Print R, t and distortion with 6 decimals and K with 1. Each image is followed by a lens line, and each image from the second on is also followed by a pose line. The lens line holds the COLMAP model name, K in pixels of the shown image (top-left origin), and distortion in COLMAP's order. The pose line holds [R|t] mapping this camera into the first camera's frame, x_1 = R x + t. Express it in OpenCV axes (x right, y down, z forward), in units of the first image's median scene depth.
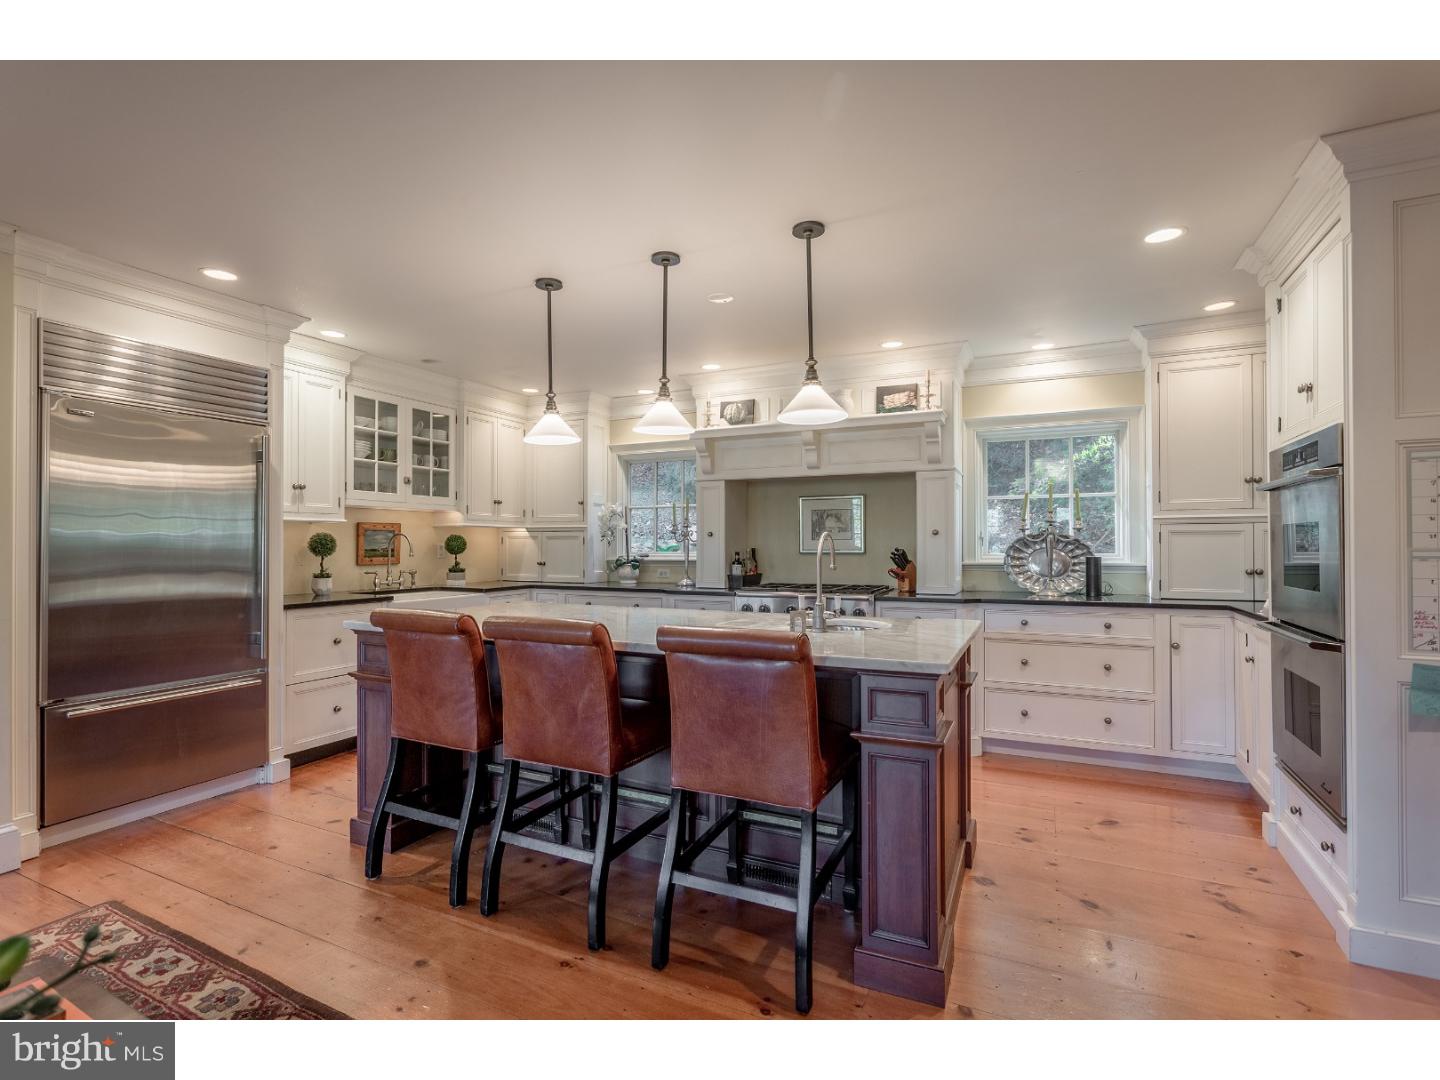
lens RADIAL K [[687.3, 0, 720.9], [0, 687.3, 543.4], [0, 0, 1]] dist [-0.010934, 0.000860]
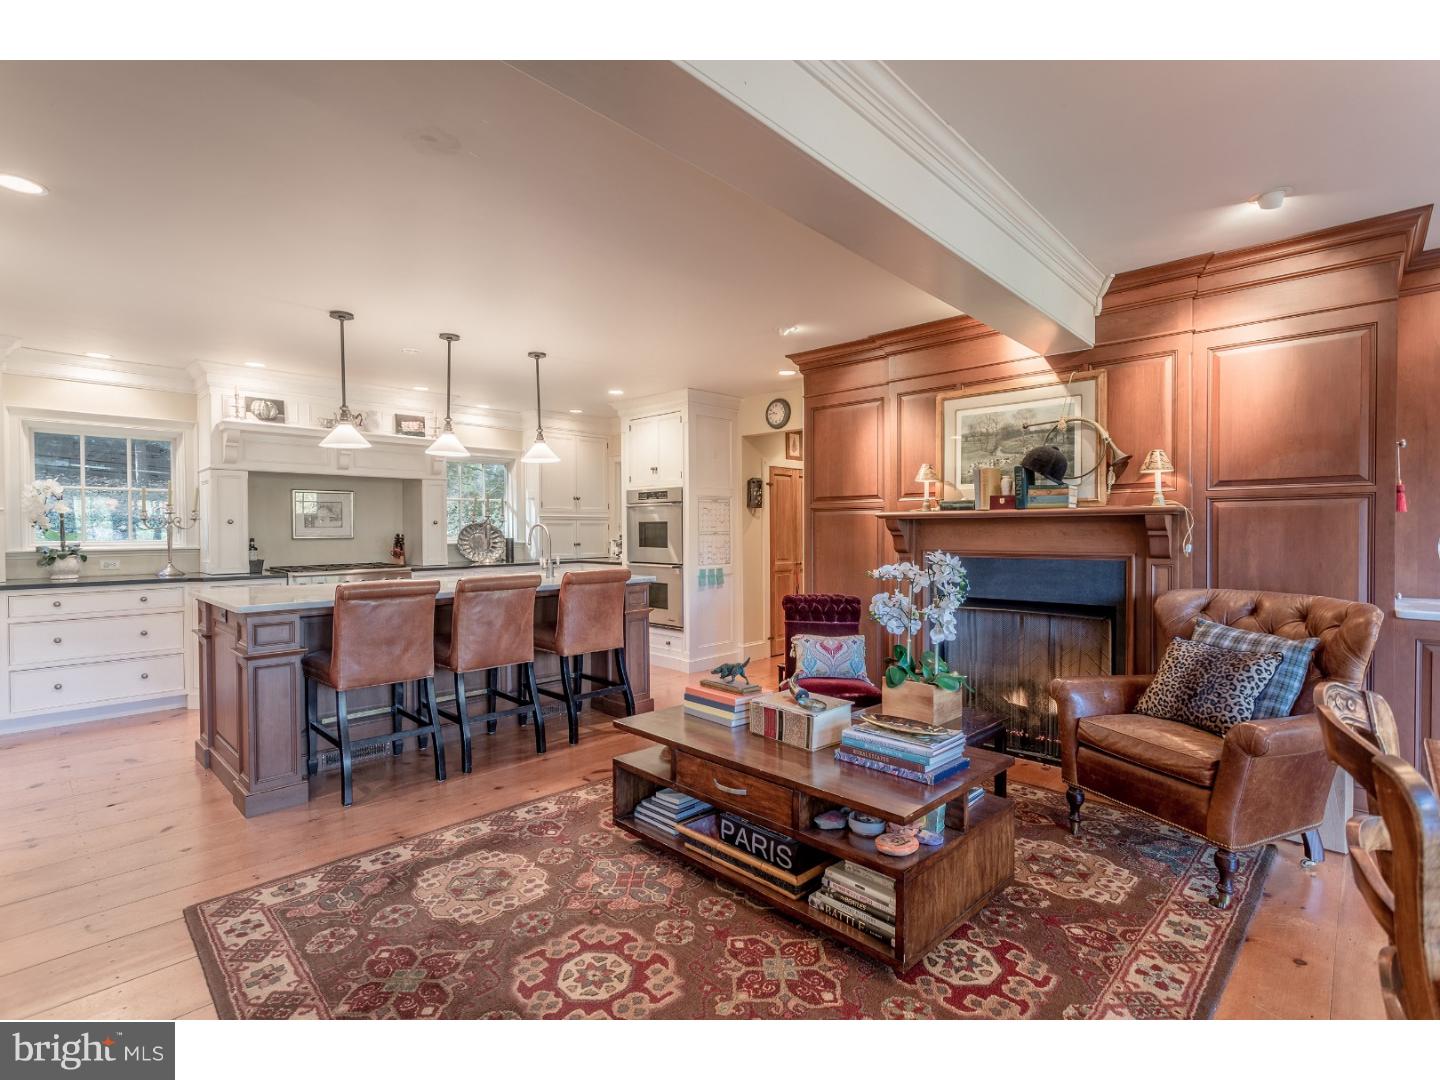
lens RADIAL K [[687.3, 0, 694.9], [0, 687.3, 539.1], [0, 0, 1]] dist [-0.010934, 0.000860]
pose [[0.324882, -0.013900, 0.945652, -0.855001], [0.002069, 0.999900, 0.013986, -0.000327], [-0.945752, -0.002587, 0.324878, 0.011890]]
